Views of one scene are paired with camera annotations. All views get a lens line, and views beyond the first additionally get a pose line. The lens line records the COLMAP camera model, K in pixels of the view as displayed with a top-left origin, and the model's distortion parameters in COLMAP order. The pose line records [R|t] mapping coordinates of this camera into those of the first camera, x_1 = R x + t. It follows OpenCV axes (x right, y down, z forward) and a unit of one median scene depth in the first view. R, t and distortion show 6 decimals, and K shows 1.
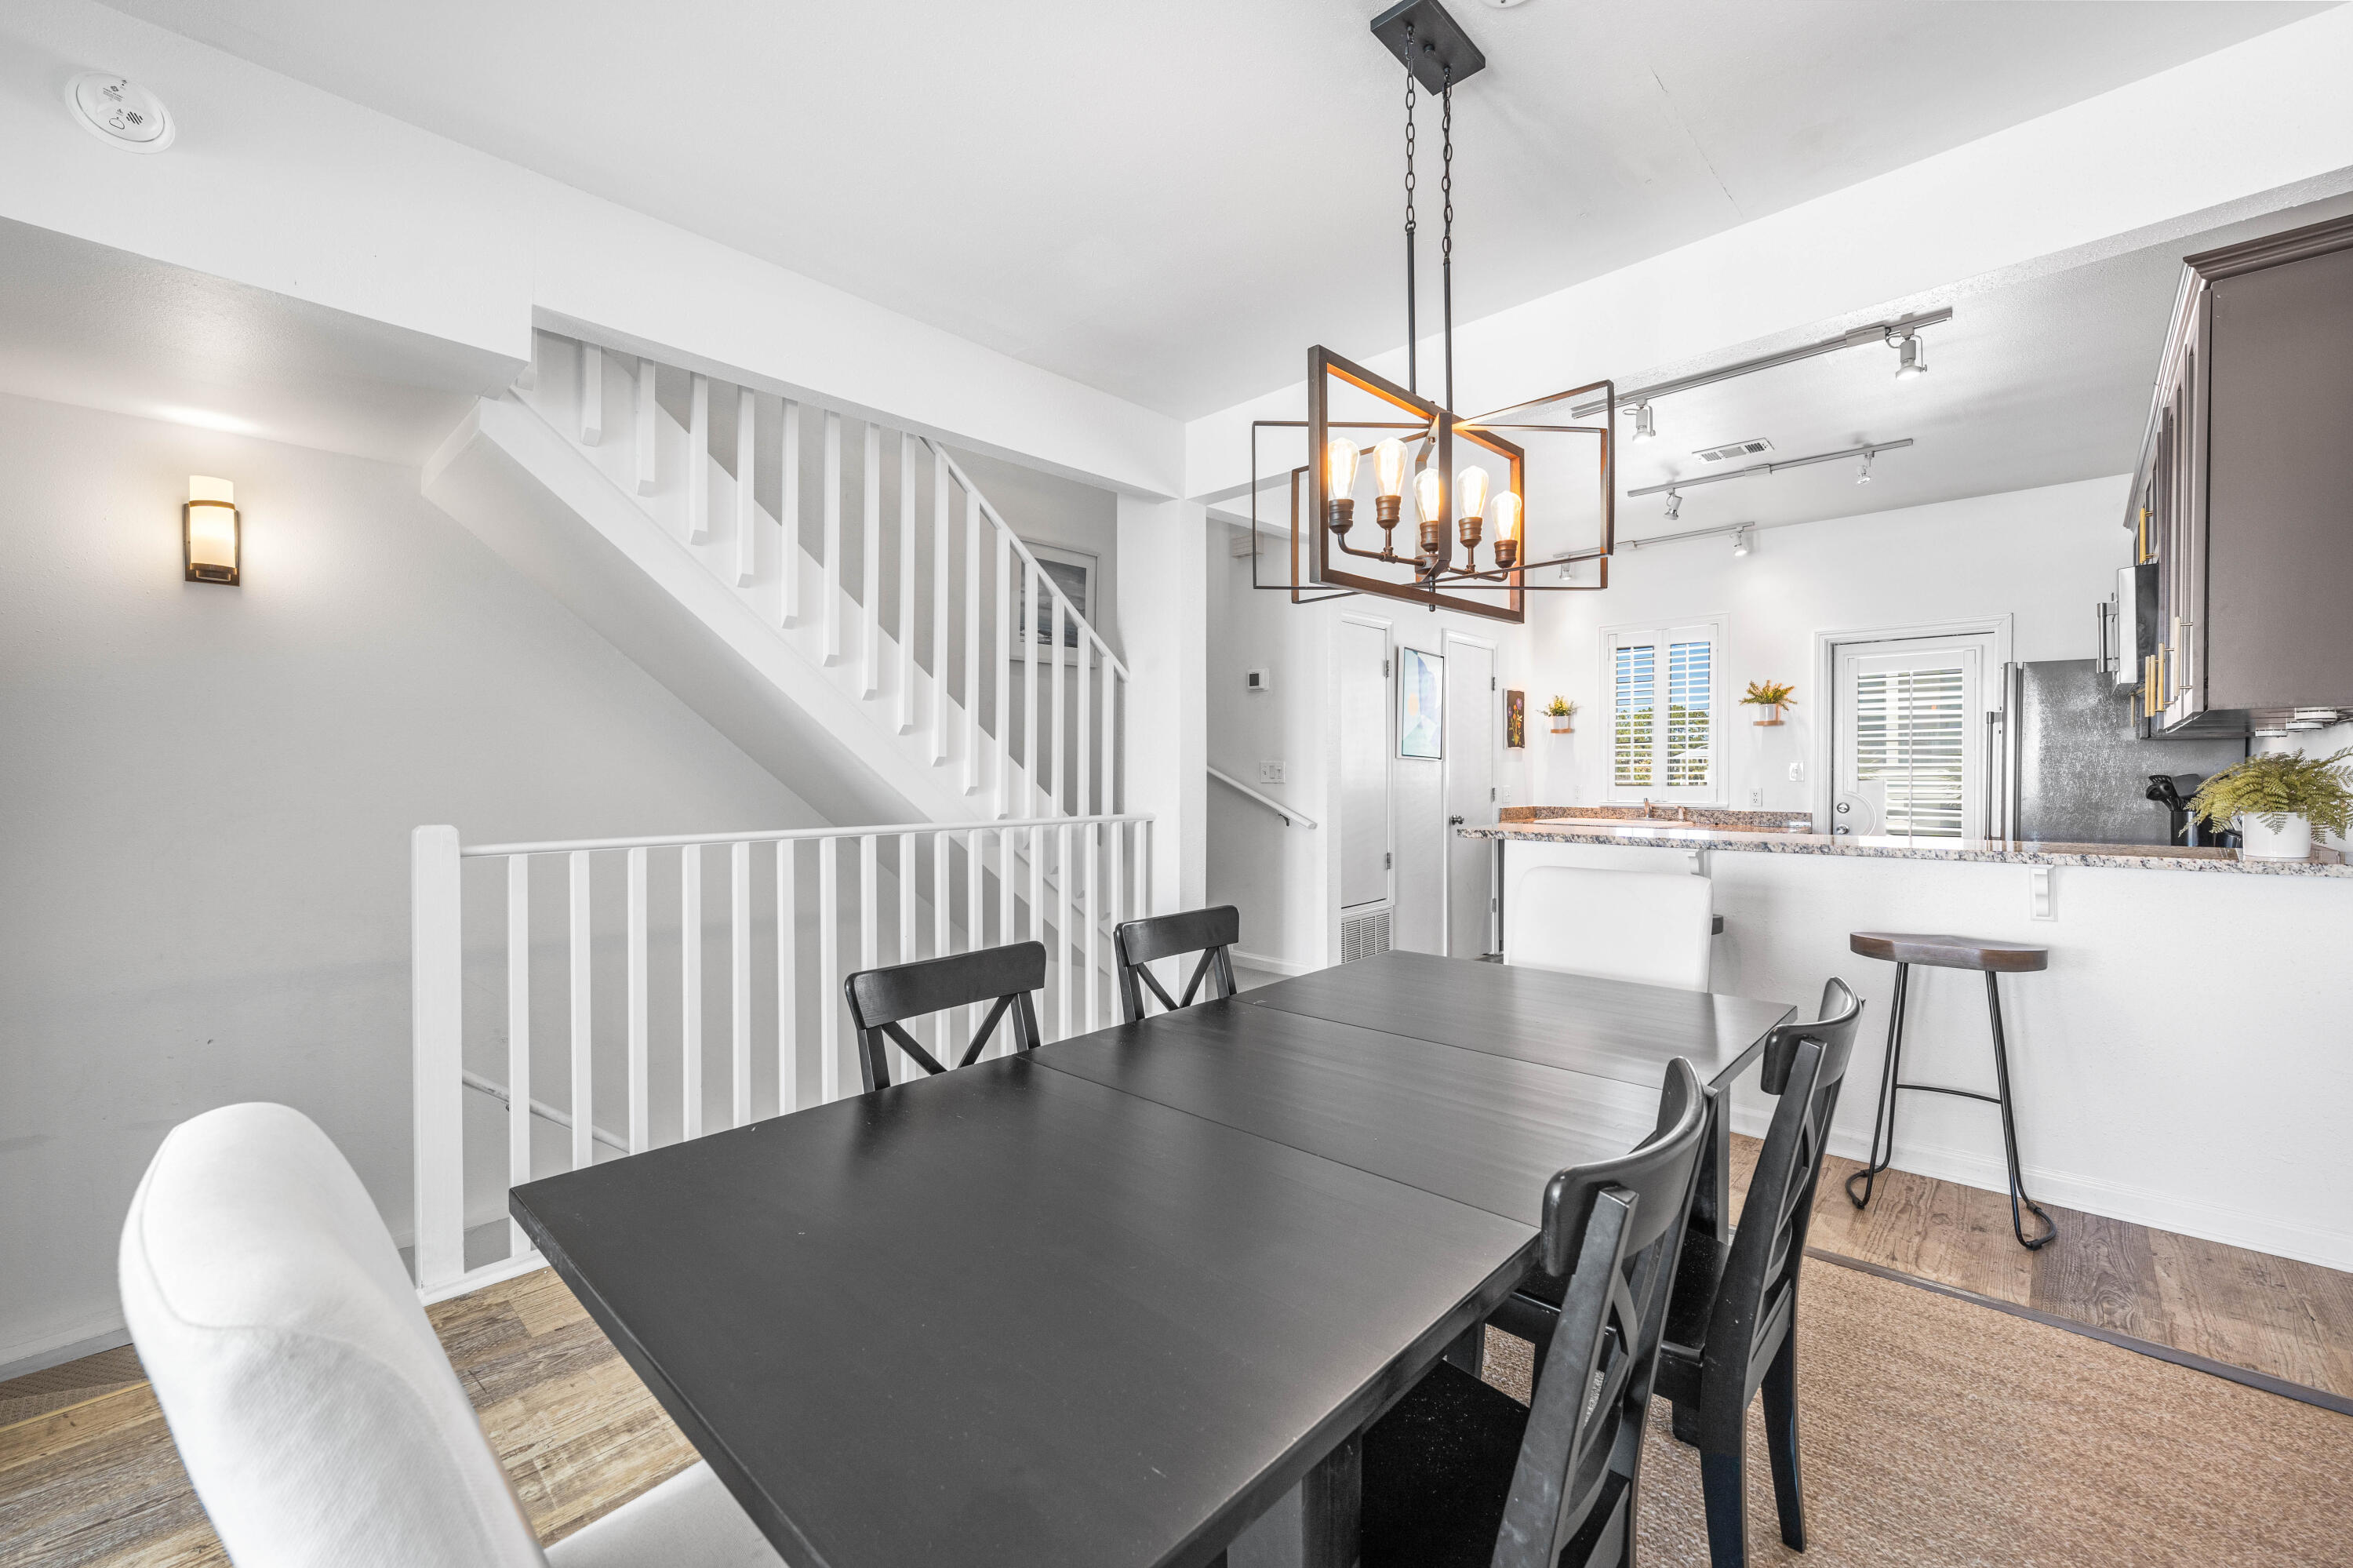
lens RADIAL K [[945.4, 0, 1175.0], [0, 945.4, 778.1], [0, 0, 1]] dist [-0.003785, -0.000136]
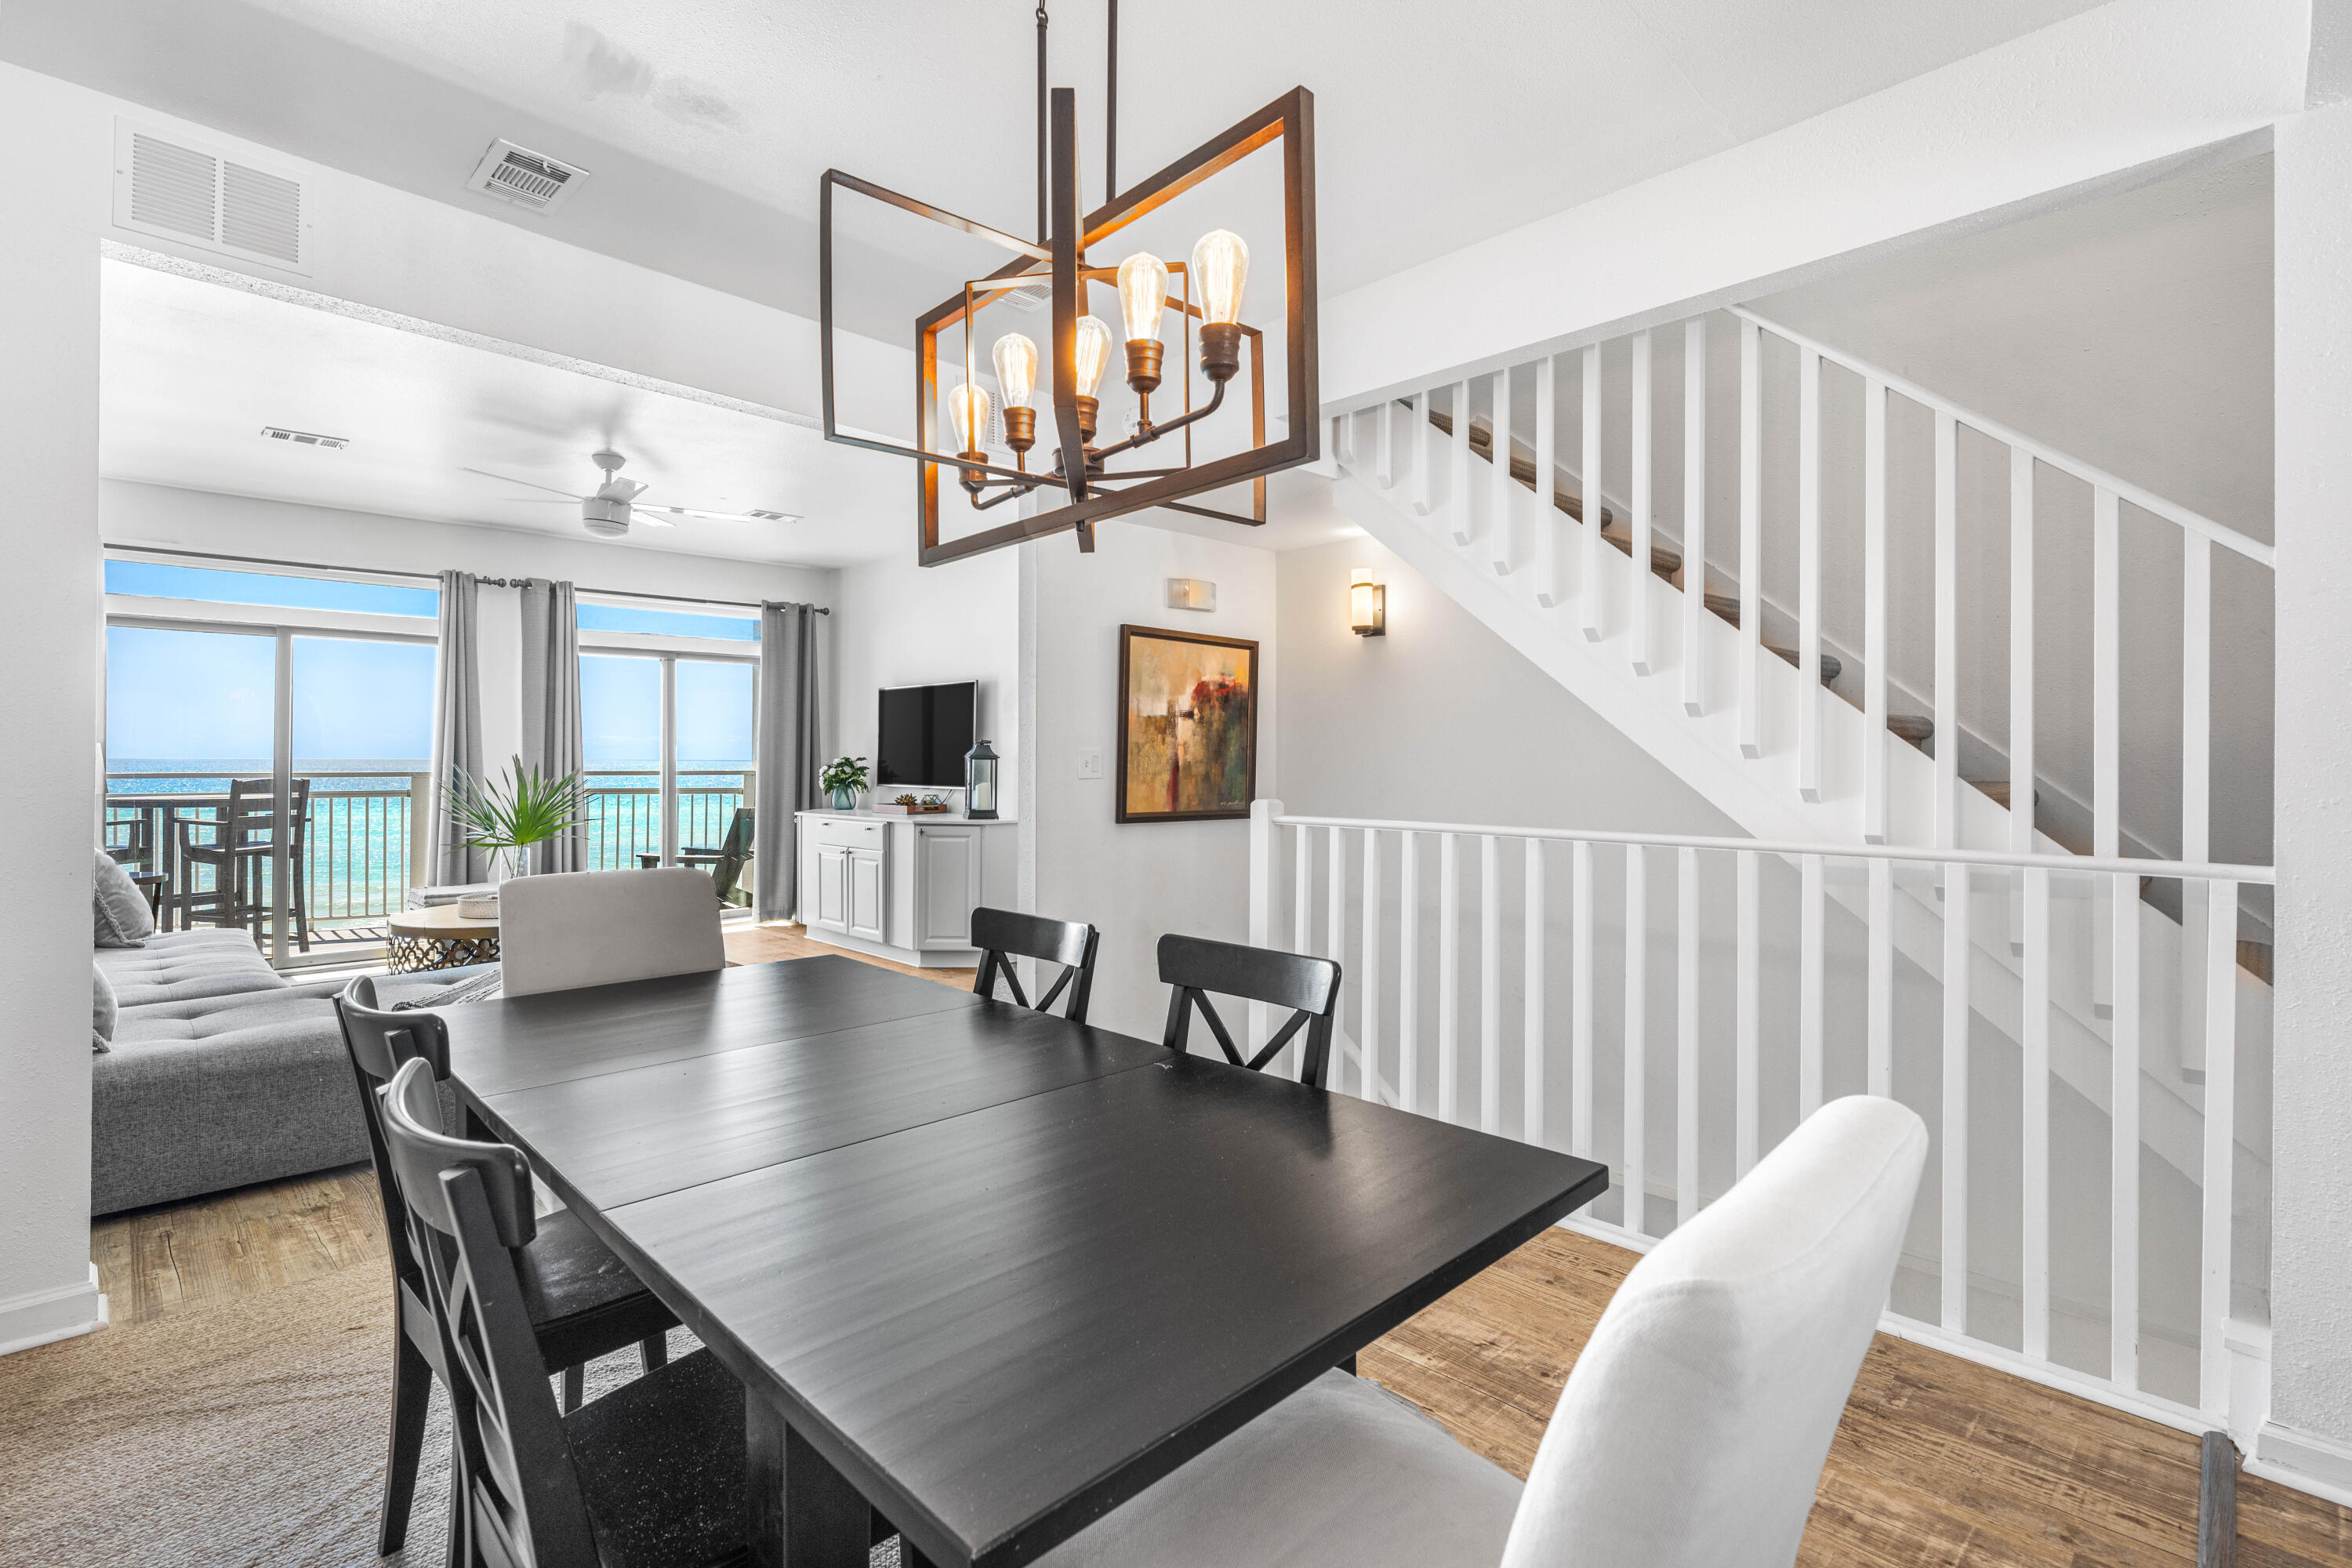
lens RADIAL K [[1070.3, 0, 1192.8], [0, 1070.3, 751.0], [0, 0, 1]] dist [0.004846, 0.000264]
pose [[-0.020081, -0.007630, -0.999769, 0.680089], [-0.011850, 0.999902, -0.007393, -0.007176], [0.999728, 0.011699, -0.020169, 0.740559]]
